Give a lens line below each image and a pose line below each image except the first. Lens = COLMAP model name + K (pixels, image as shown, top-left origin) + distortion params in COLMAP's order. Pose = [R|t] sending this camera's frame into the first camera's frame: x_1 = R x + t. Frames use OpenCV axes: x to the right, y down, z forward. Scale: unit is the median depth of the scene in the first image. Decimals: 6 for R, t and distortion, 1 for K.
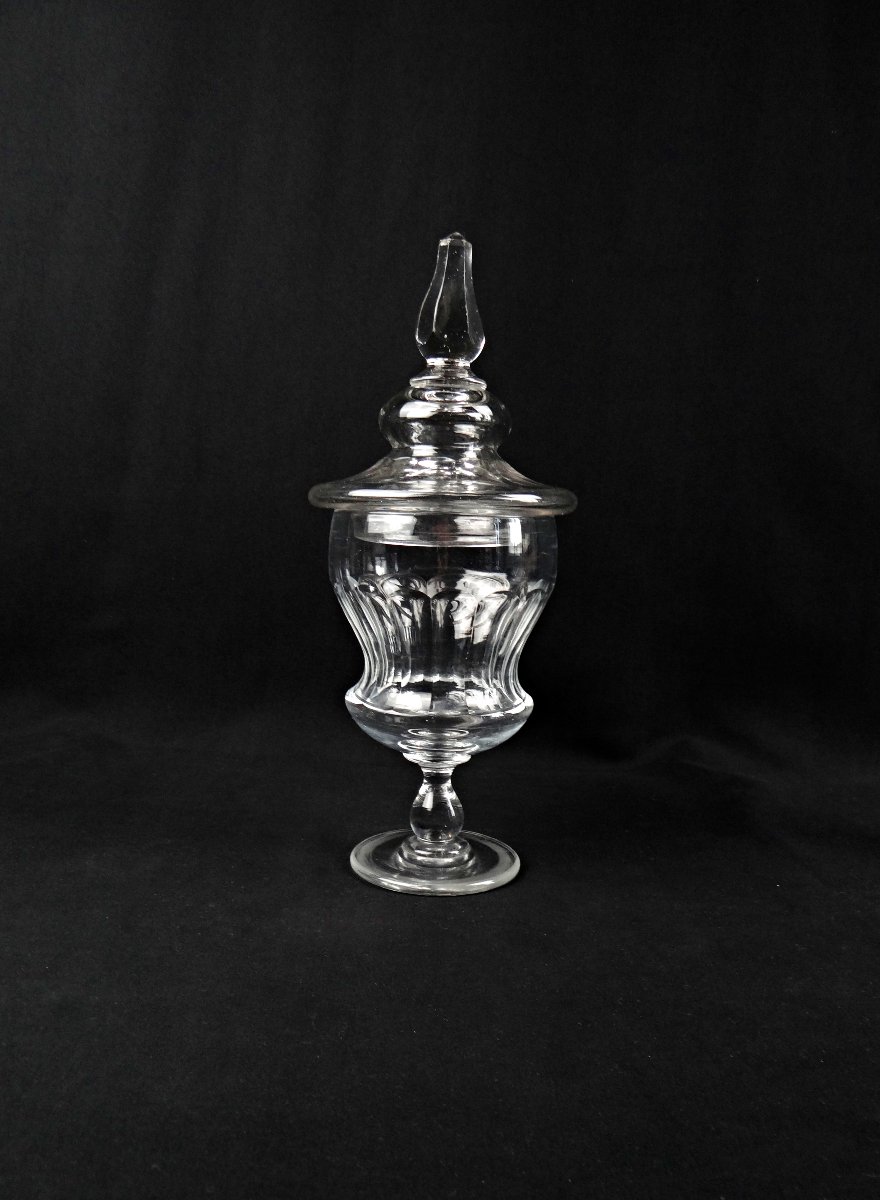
lens RADIAL K [[1051.7, 0, 440.0], [0, 1051.7, 600.0], [0, 0, 1]] dist [-0.012177, -0.006525]
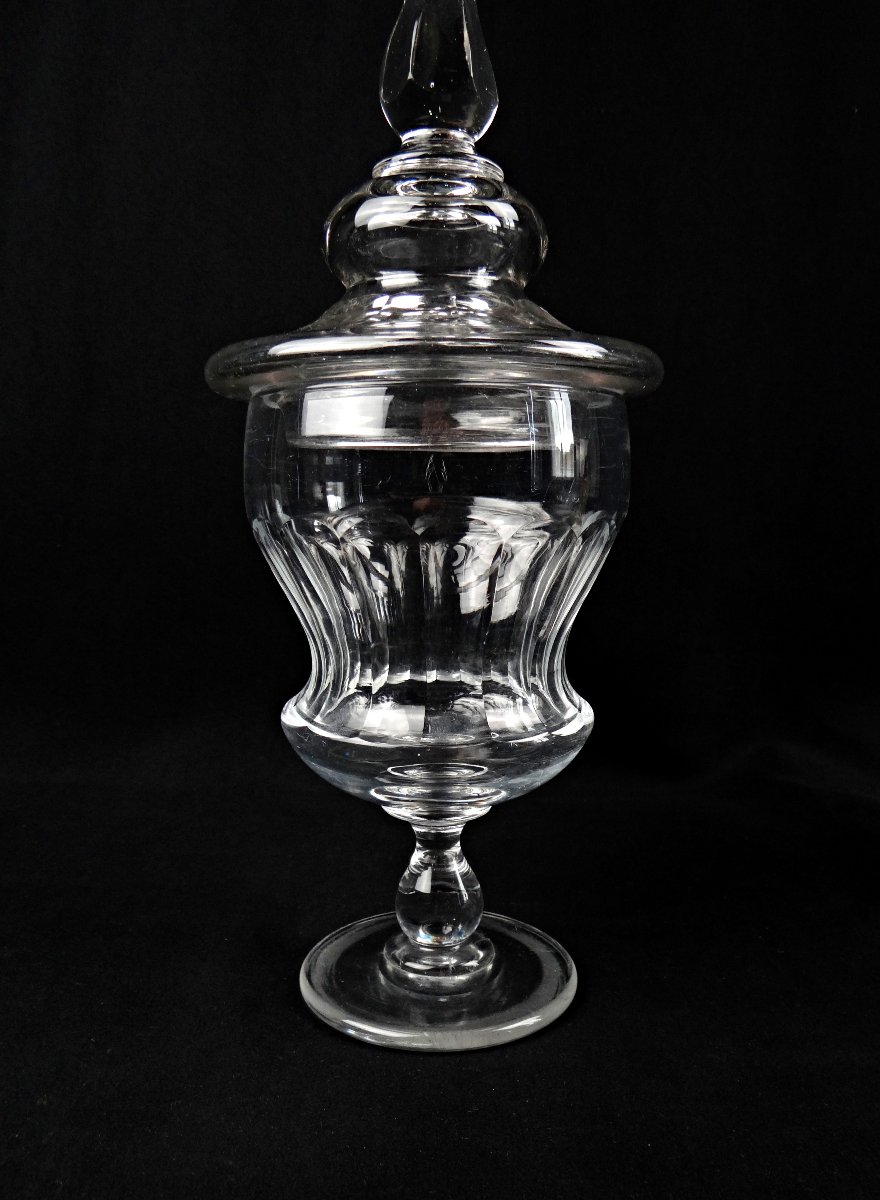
lens RADIAL K [[1051.7, 0, 440.0], [0, 1051.7, 600.0], [0, 0, 1]] dist [-0.012177, -0.006525]
pose [[0.999518, -0.028056, 0.013297, -0.005806], [0.027882, 0.999526, 0.013087, 0.022752], [-0.013658, -0.012710, 0.999826, 0.408603]]
